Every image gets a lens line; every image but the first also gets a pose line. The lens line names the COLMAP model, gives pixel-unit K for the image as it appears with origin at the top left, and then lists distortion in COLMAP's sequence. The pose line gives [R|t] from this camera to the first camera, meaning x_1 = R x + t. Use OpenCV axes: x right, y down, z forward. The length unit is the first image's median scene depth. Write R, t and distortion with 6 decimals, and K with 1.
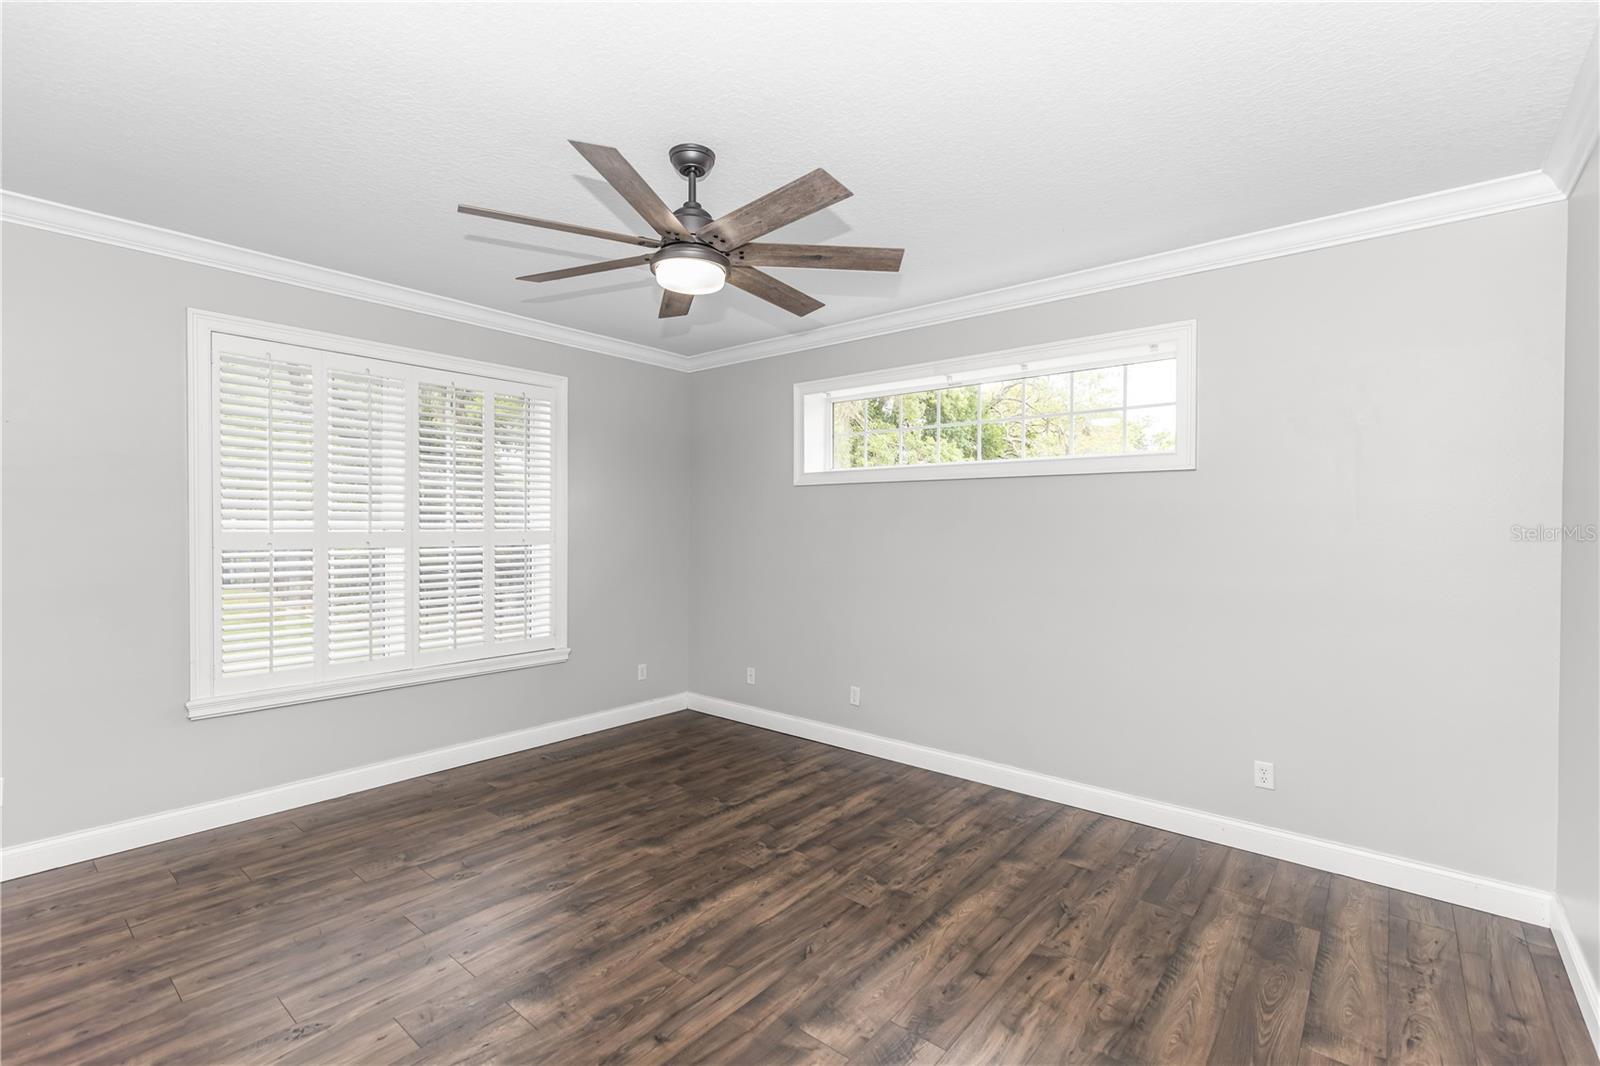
lens RADIAL K [[715.4, 0, 800.9], [0, 715.4, 528.6], [0, 0, 1]] dist [0.000367, -0.000734]
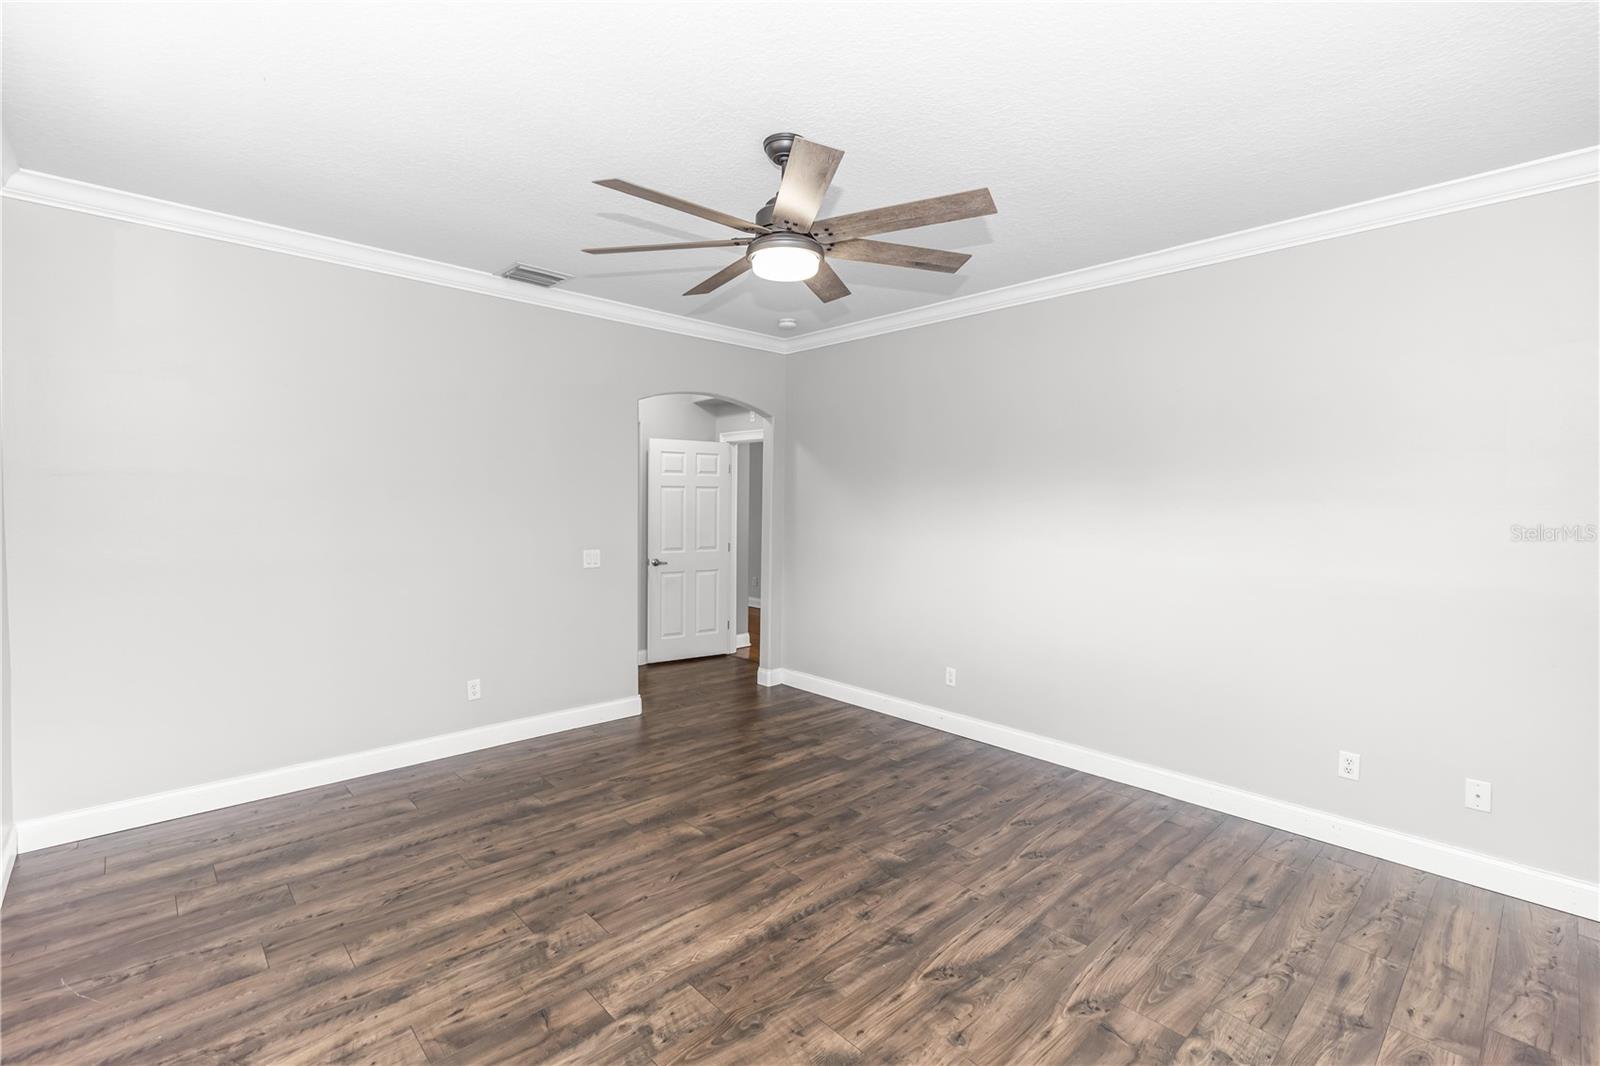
lens RADIAL K [[715.4, 0, 791.2], [0, 715.4, 526.4], [0, 0, 1]] dist [0.000367, -0.000734]
pose [[-0.990920, -0.022509, 0.132557, -0.295662], [-0.017180, 0.999003, 0.041203, -0.021224], [-0.133352, 0.038552, -0.990319, 1.958758]]
